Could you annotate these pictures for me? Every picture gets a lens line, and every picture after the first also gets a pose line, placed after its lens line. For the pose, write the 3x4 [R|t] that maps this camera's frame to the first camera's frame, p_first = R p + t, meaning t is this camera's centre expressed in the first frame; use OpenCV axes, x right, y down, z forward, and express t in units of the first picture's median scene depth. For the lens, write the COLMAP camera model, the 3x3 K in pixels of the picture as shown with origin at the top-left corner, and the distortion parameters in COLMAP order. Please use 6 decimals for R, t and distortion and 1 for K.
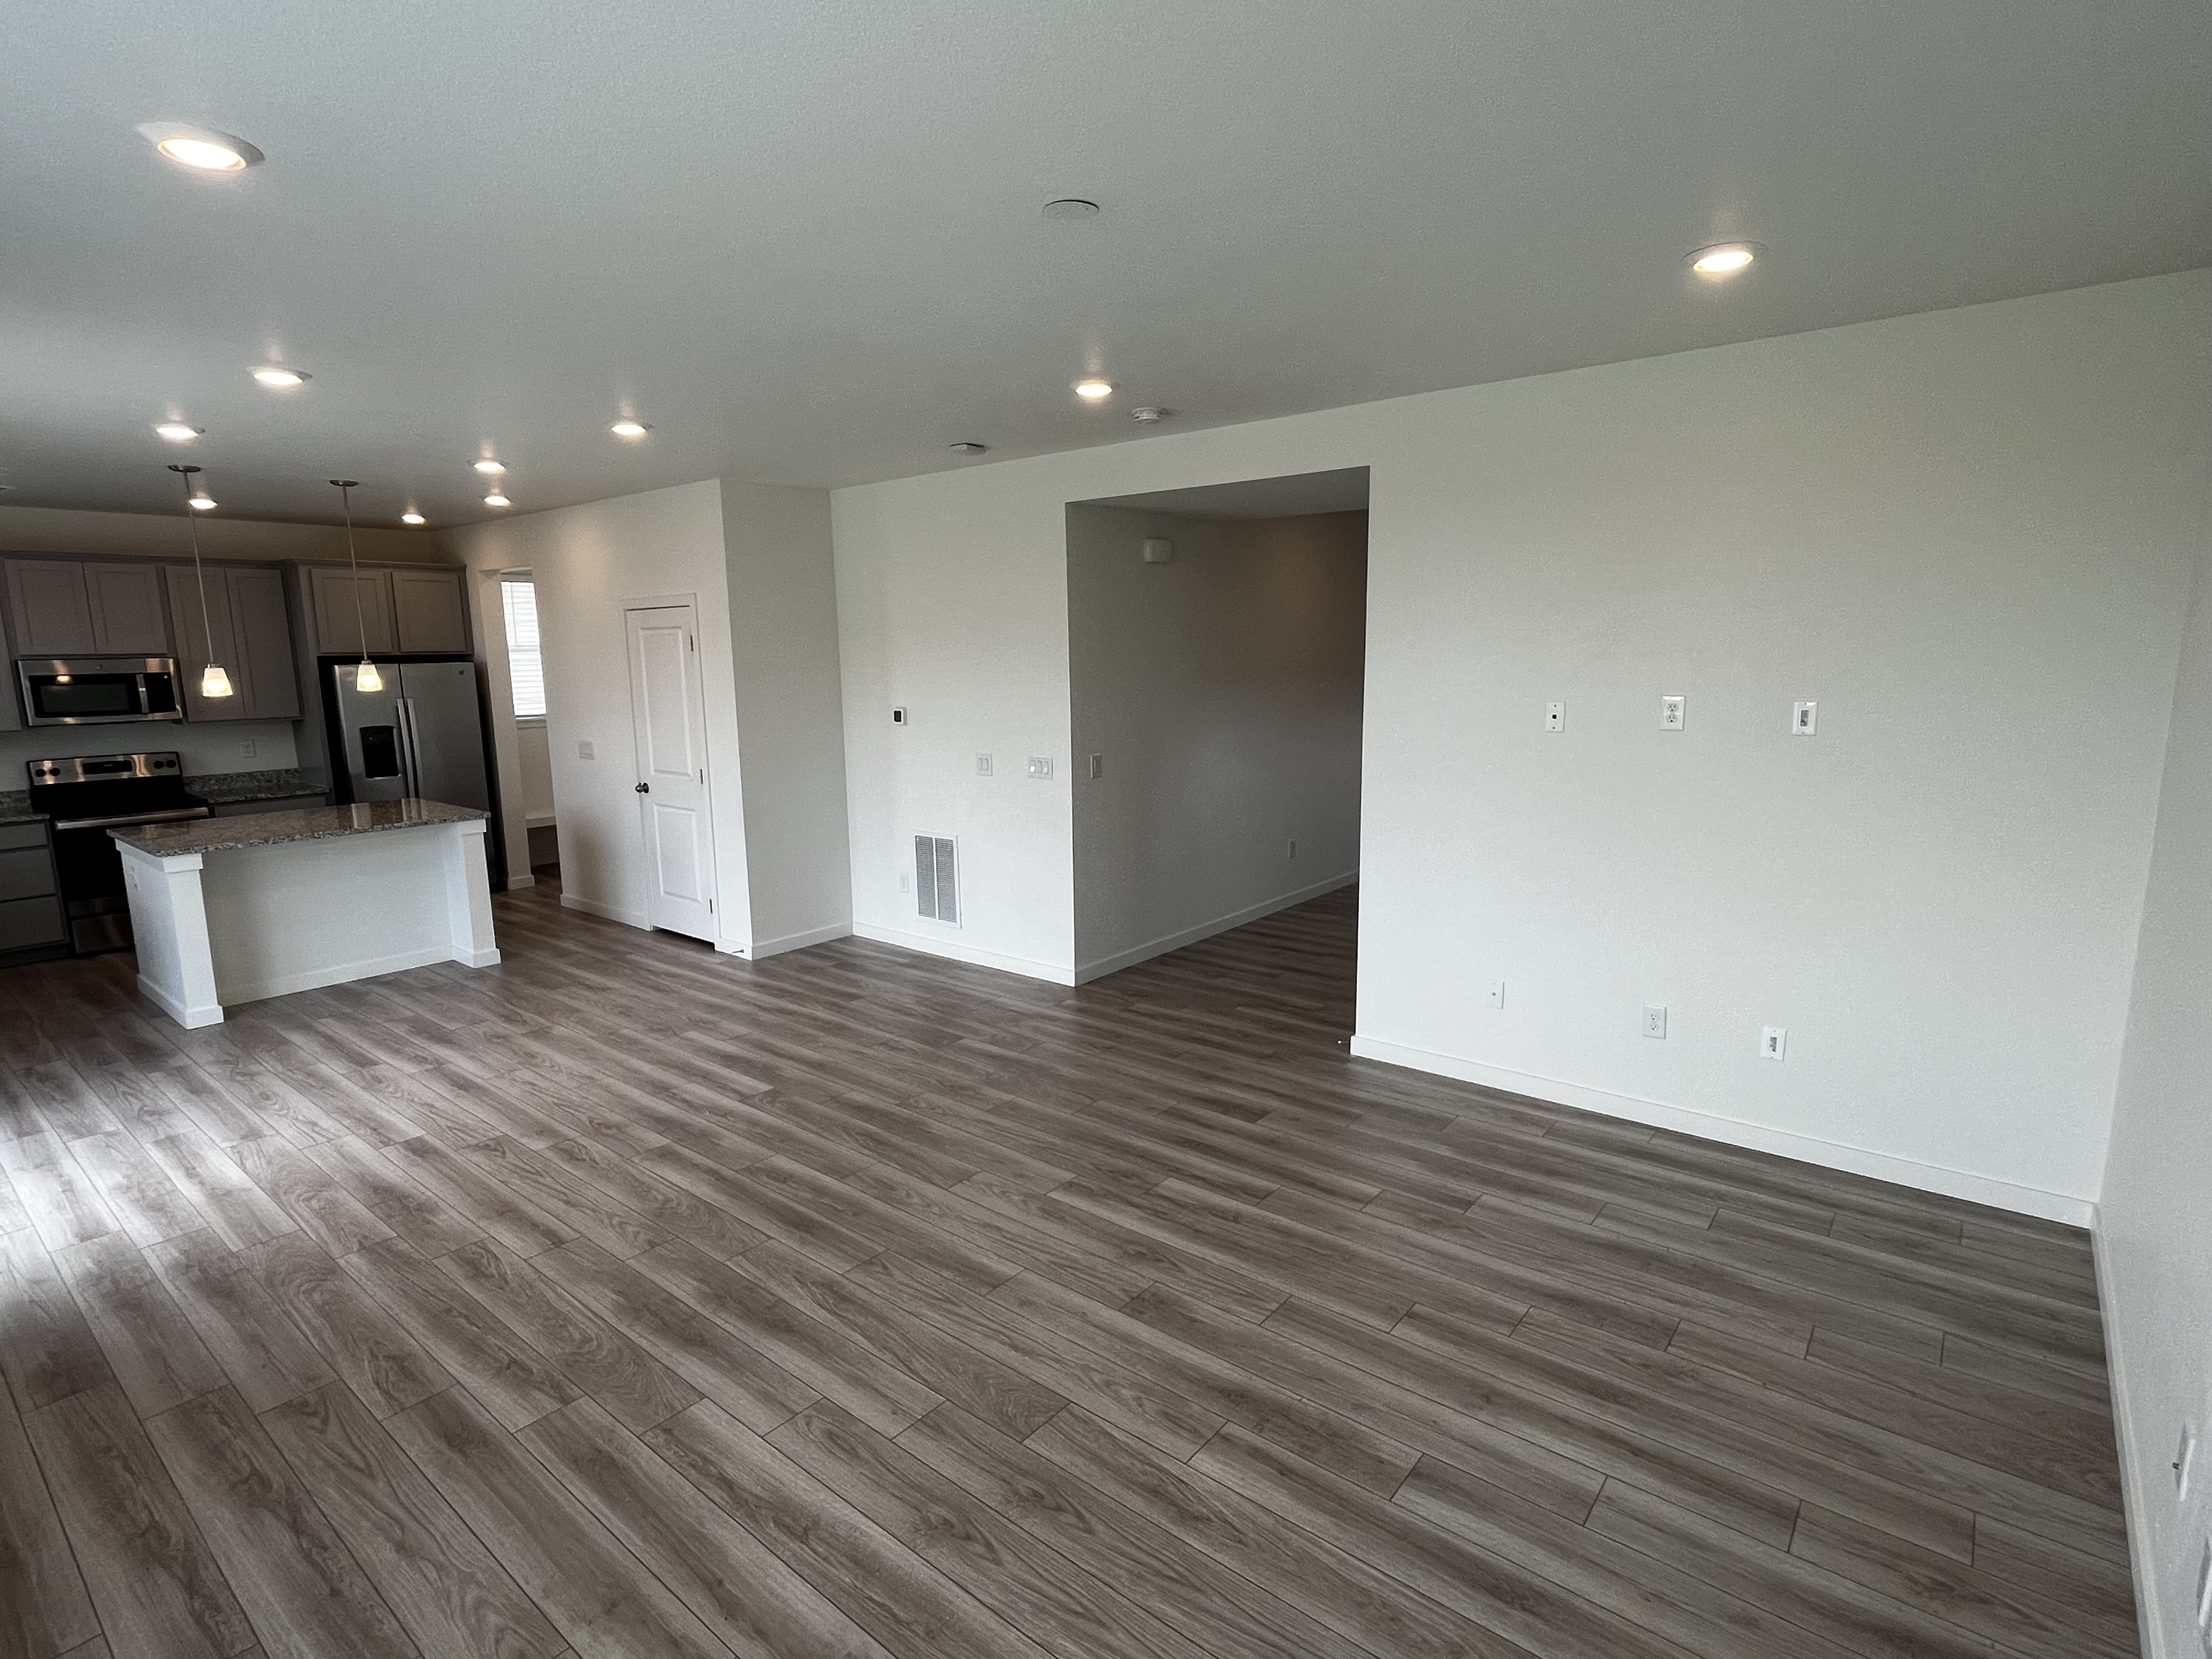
lens RADIAL K [[1116.0, 0, 1110.9], [0, 1116.0, 835.5], [0, 0, 1]] dist [-0.003376, 0.001385]
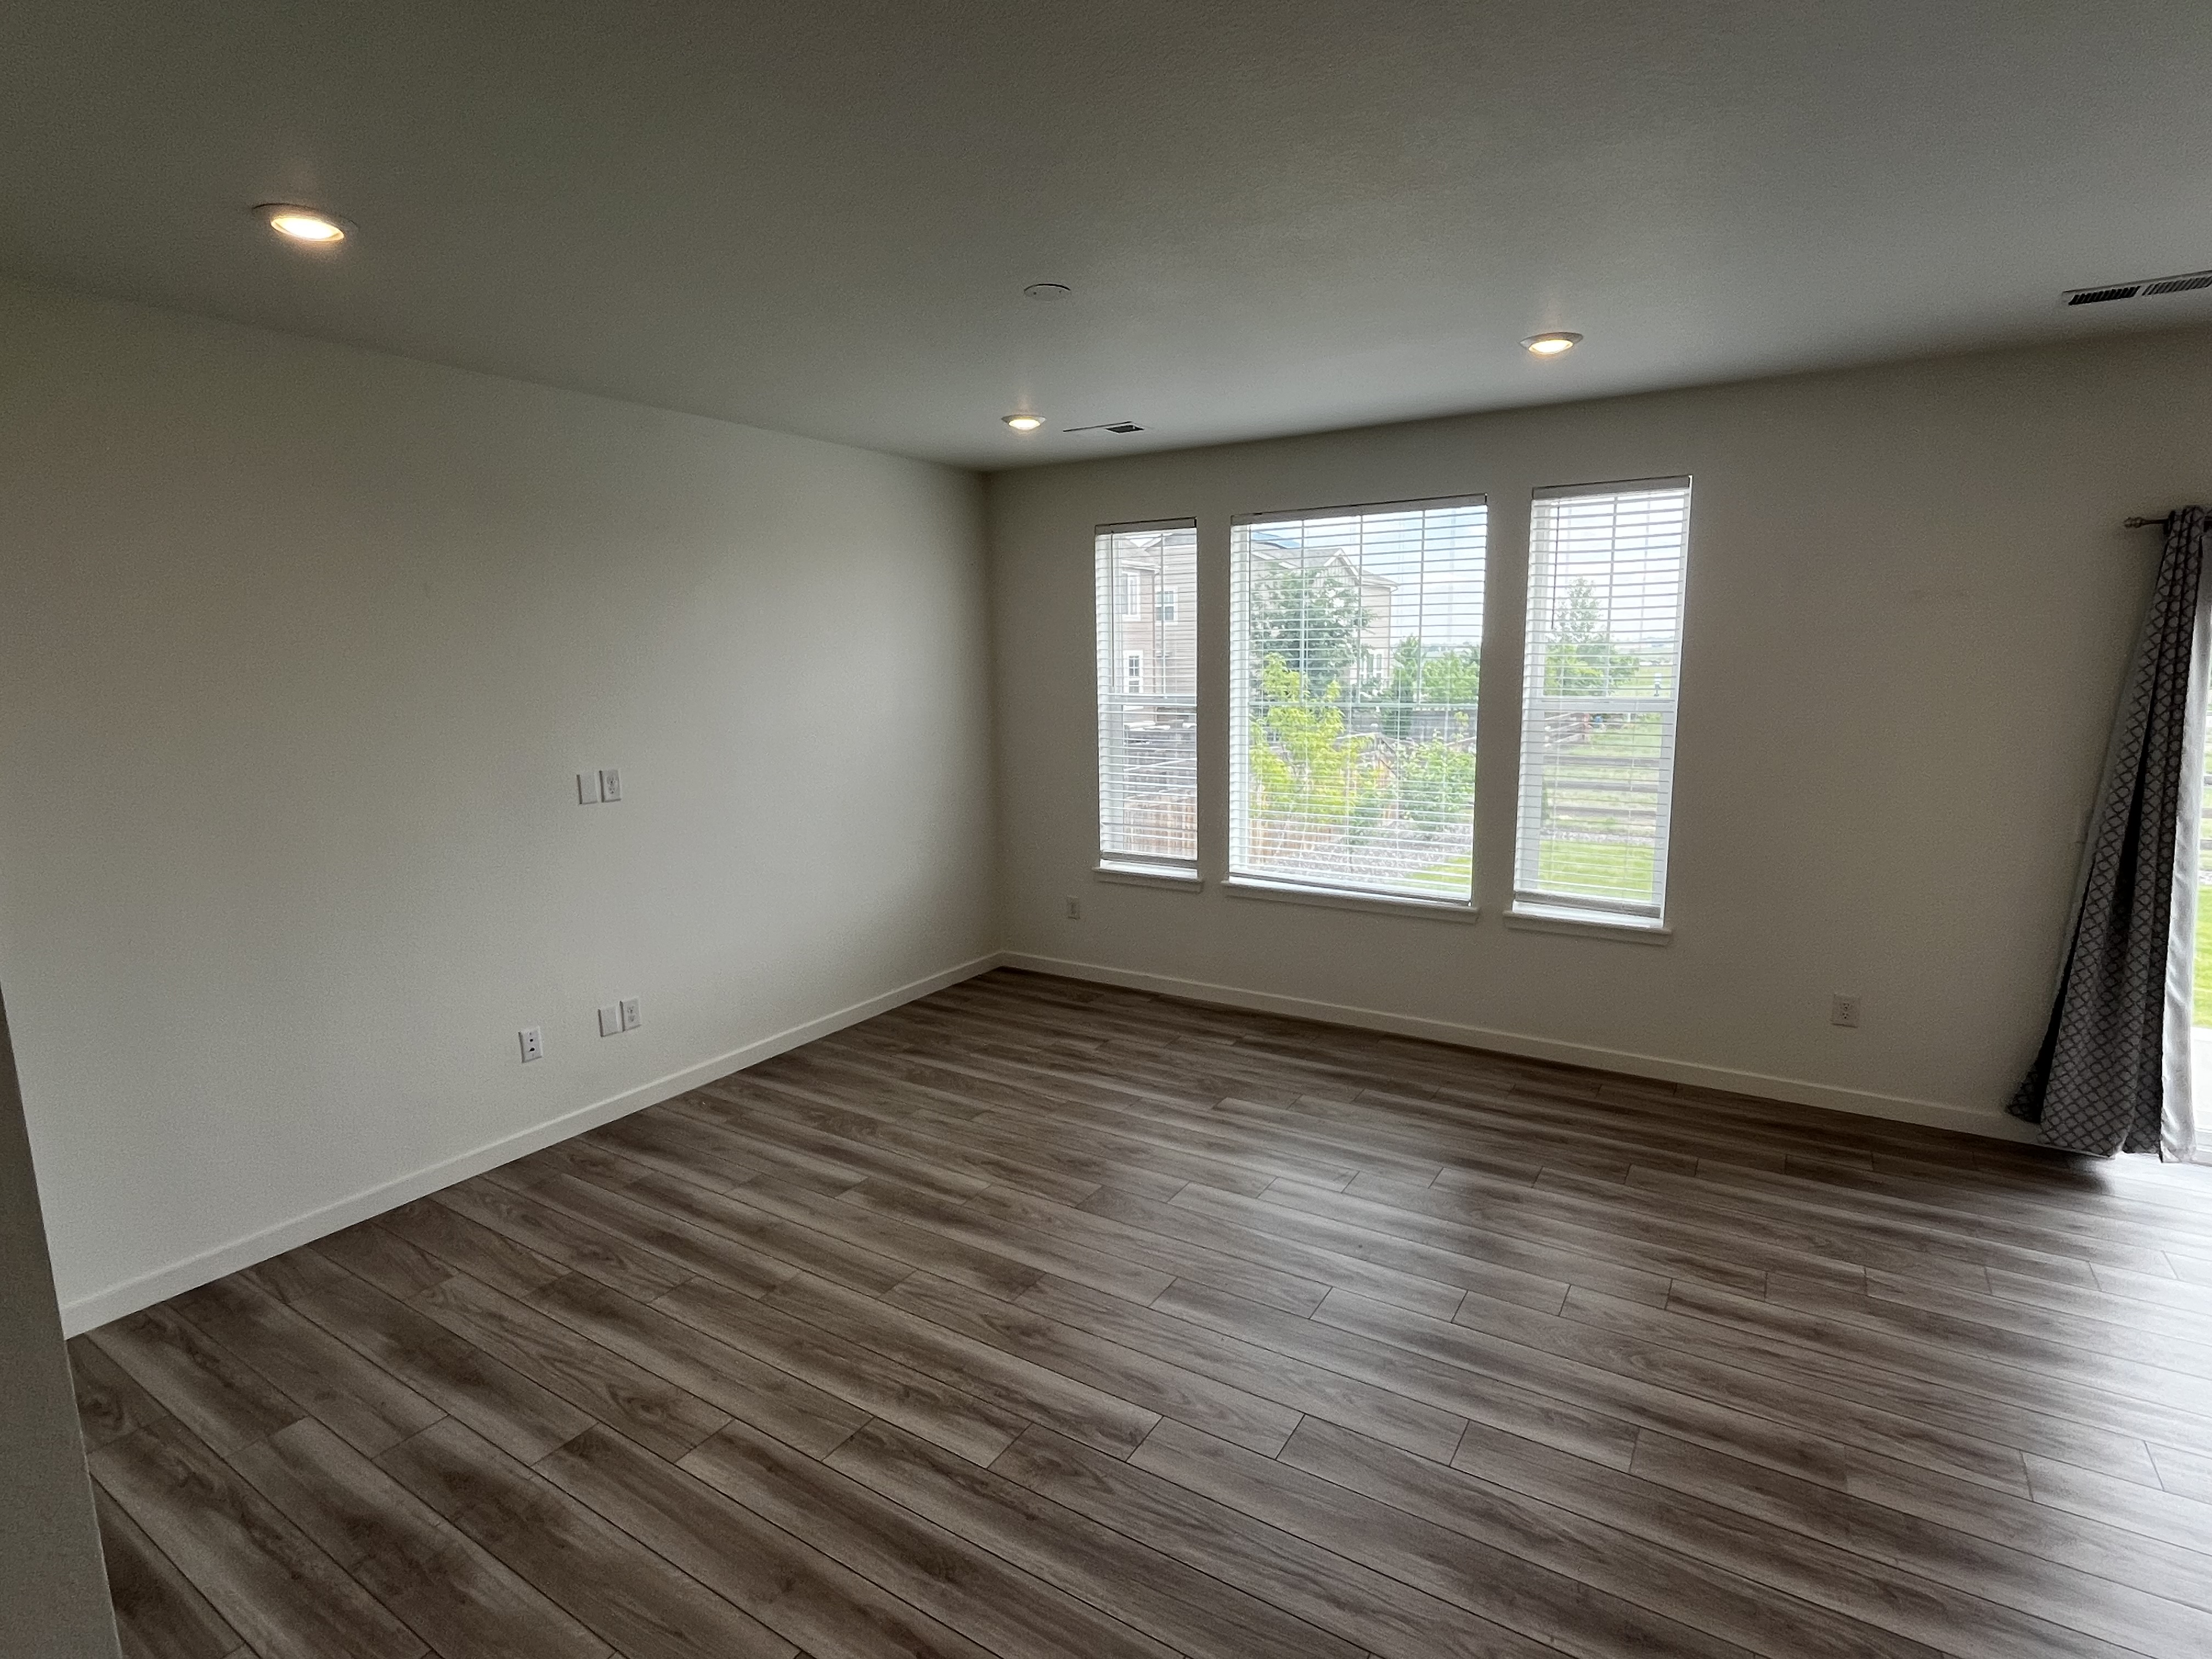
lens RADIAL K [[1116.0, 0, 1111.4], [0, 1116.0, 827.3], [0, 0, 1]] dist [-0.003376, 0.001385]
pose [[-0.992670, 0.046462, -0.111573, 0.042875], [0.008374, 0.947376, 0.320013, -0.312746], [0.120570, 0.316732, -0.940821, 1.819859]]
